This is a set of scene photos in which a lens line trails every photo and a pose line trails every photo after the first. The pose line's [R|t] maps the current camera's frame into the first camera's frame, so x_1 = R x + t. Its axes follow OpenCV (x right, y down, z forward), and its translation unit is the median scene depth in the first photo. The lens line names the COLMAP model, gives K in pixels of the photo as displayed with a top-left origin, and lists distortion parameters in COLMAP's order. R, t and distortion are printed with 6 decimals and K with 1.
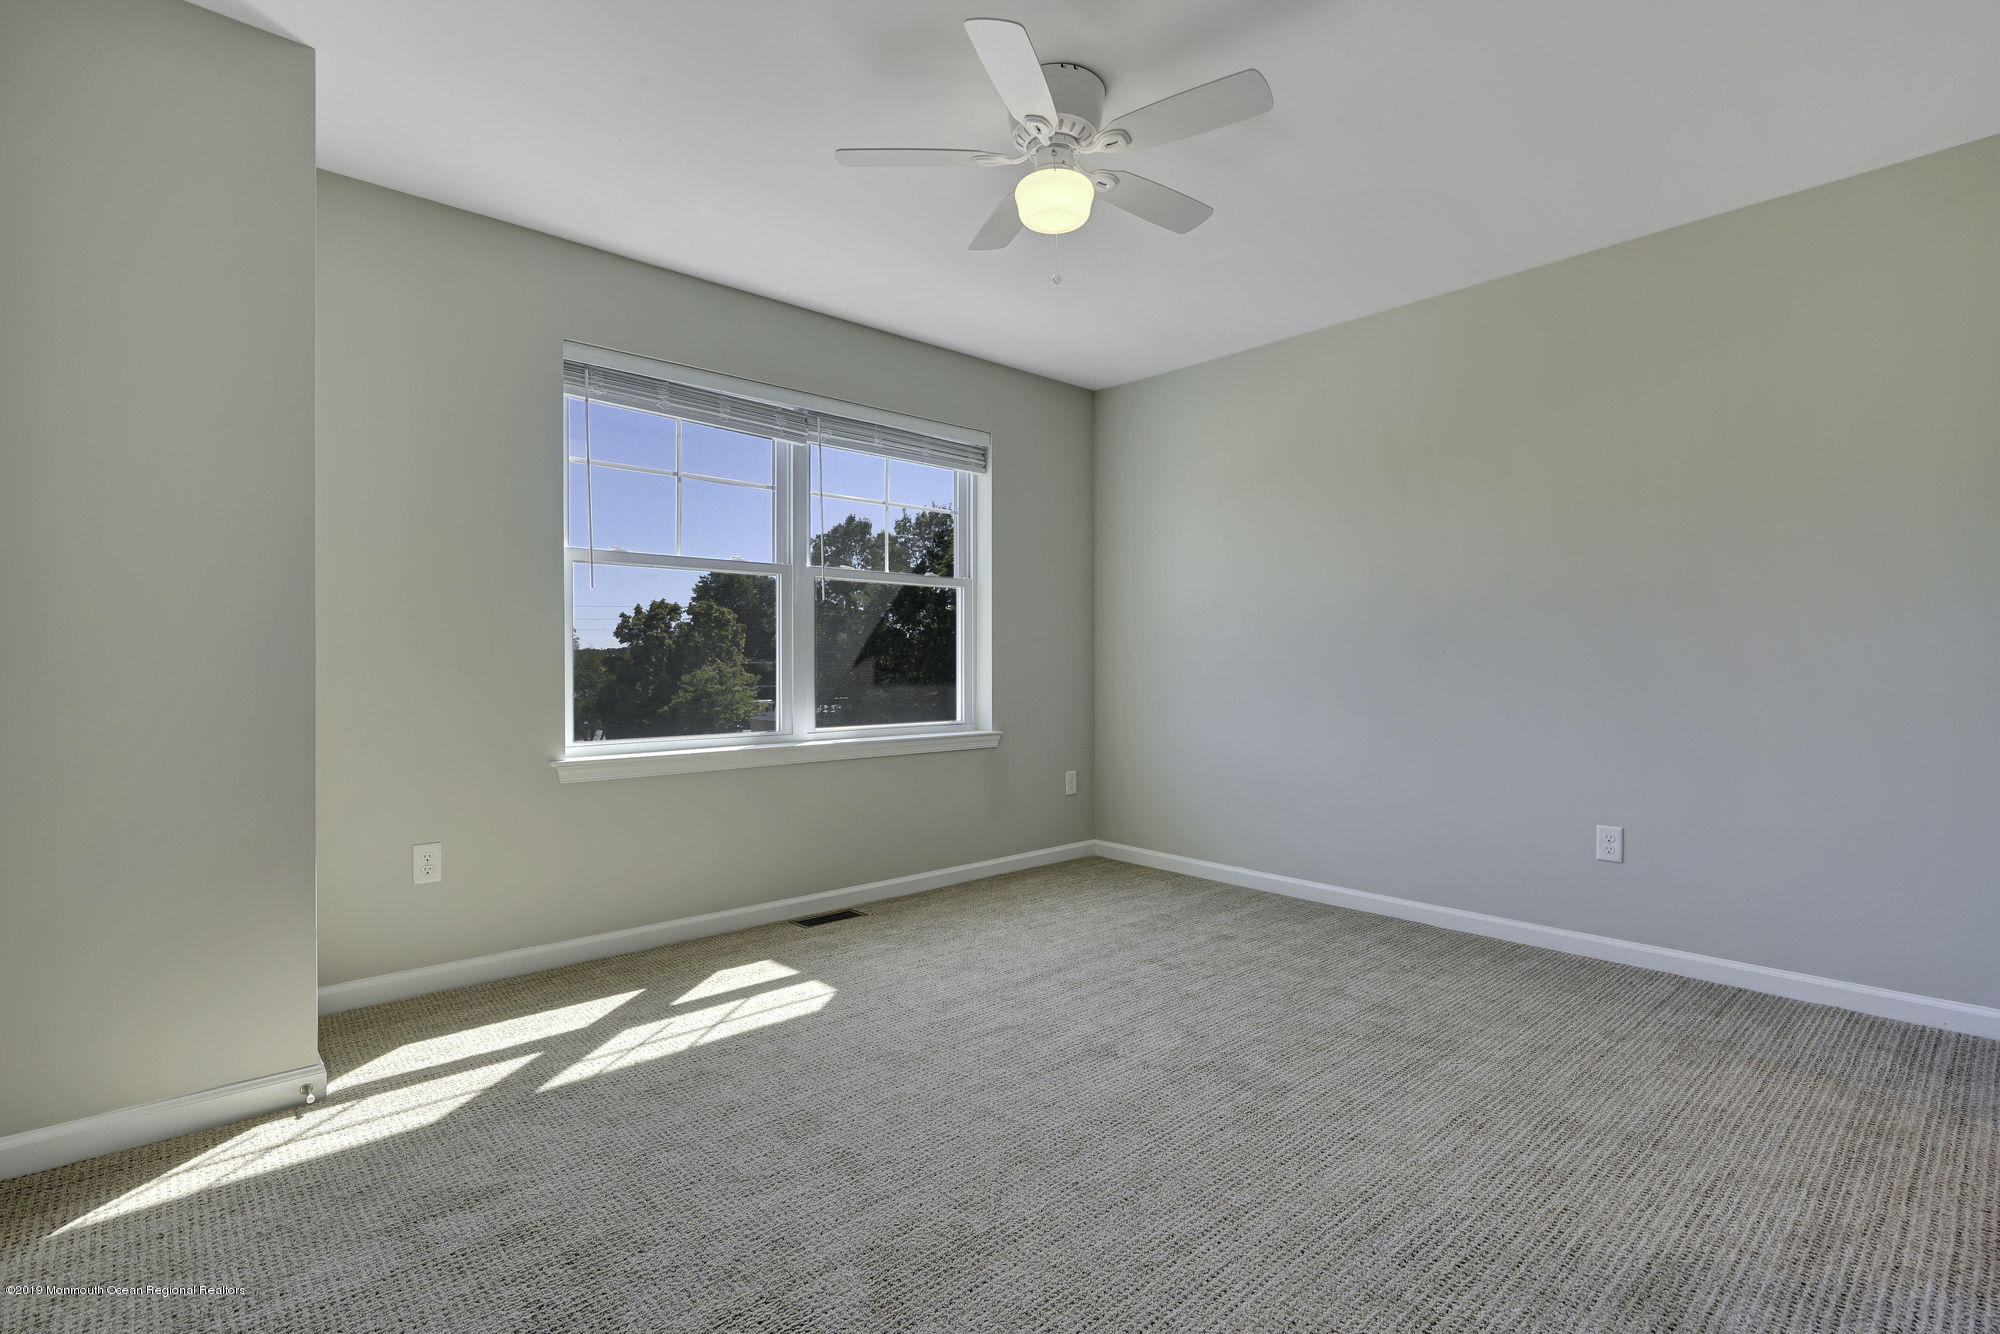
lens RADIAL K [[929.8, 0, 1001.2], [0, 929.8, 664.1], [0, 0, 1]] dist [0.002797, -0.000042]
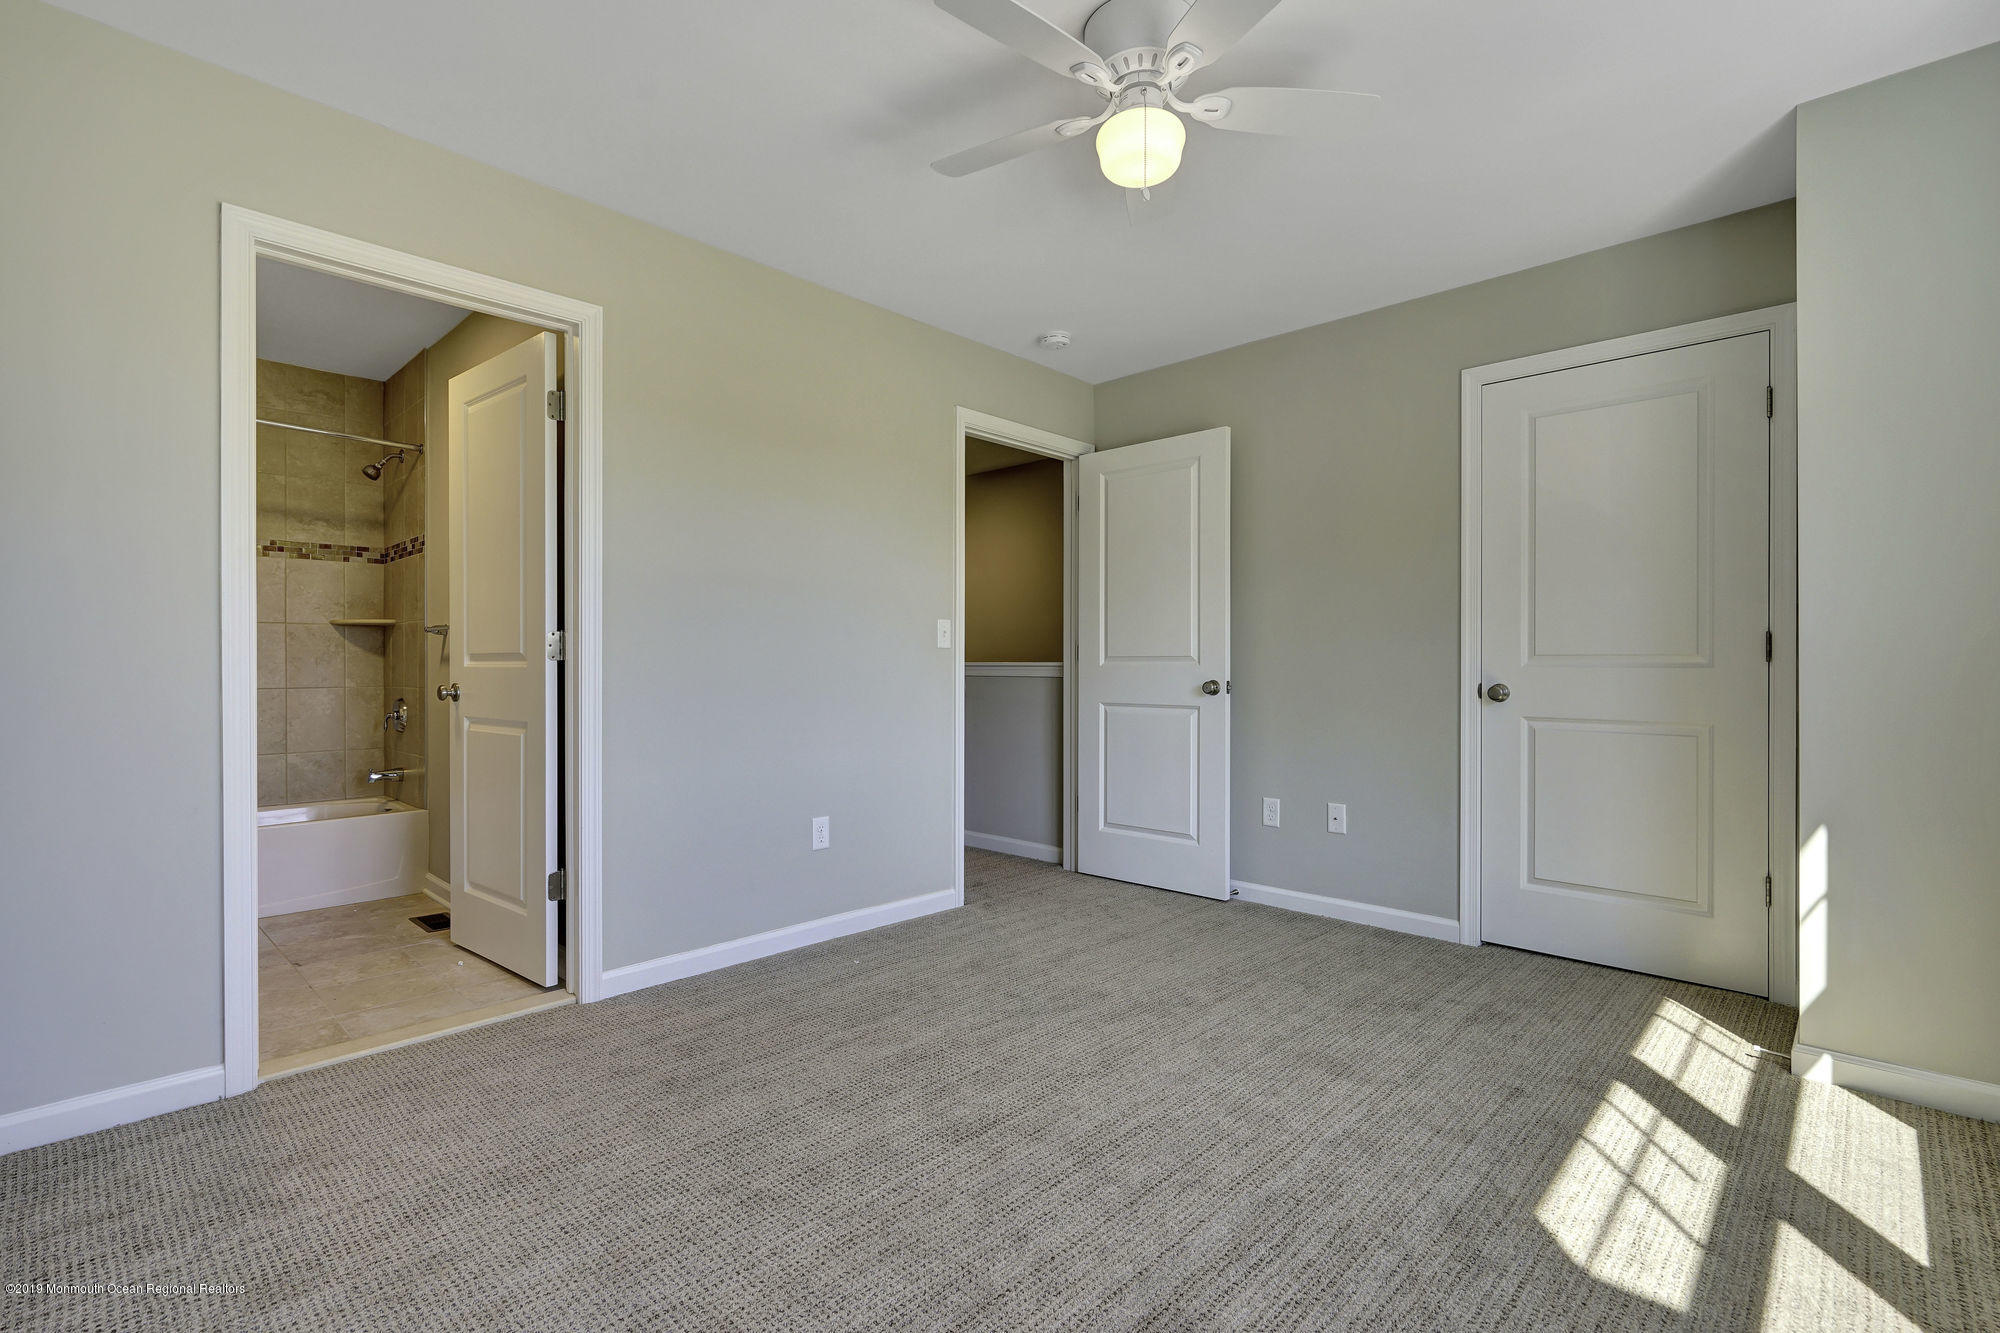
lens RADIAL K [[929.8, 0, 997.4], [0, 929.8, 663.6], [0, 0, 1]] dist [0.002797, -0.000042]
pose [[-0.997007, 0.000639, -0.077312, 0.253721], [0.000445, 0.999997, 0.002528, -0.014420], [0.077313, 0.002486, -0.997004, 1.799846]]
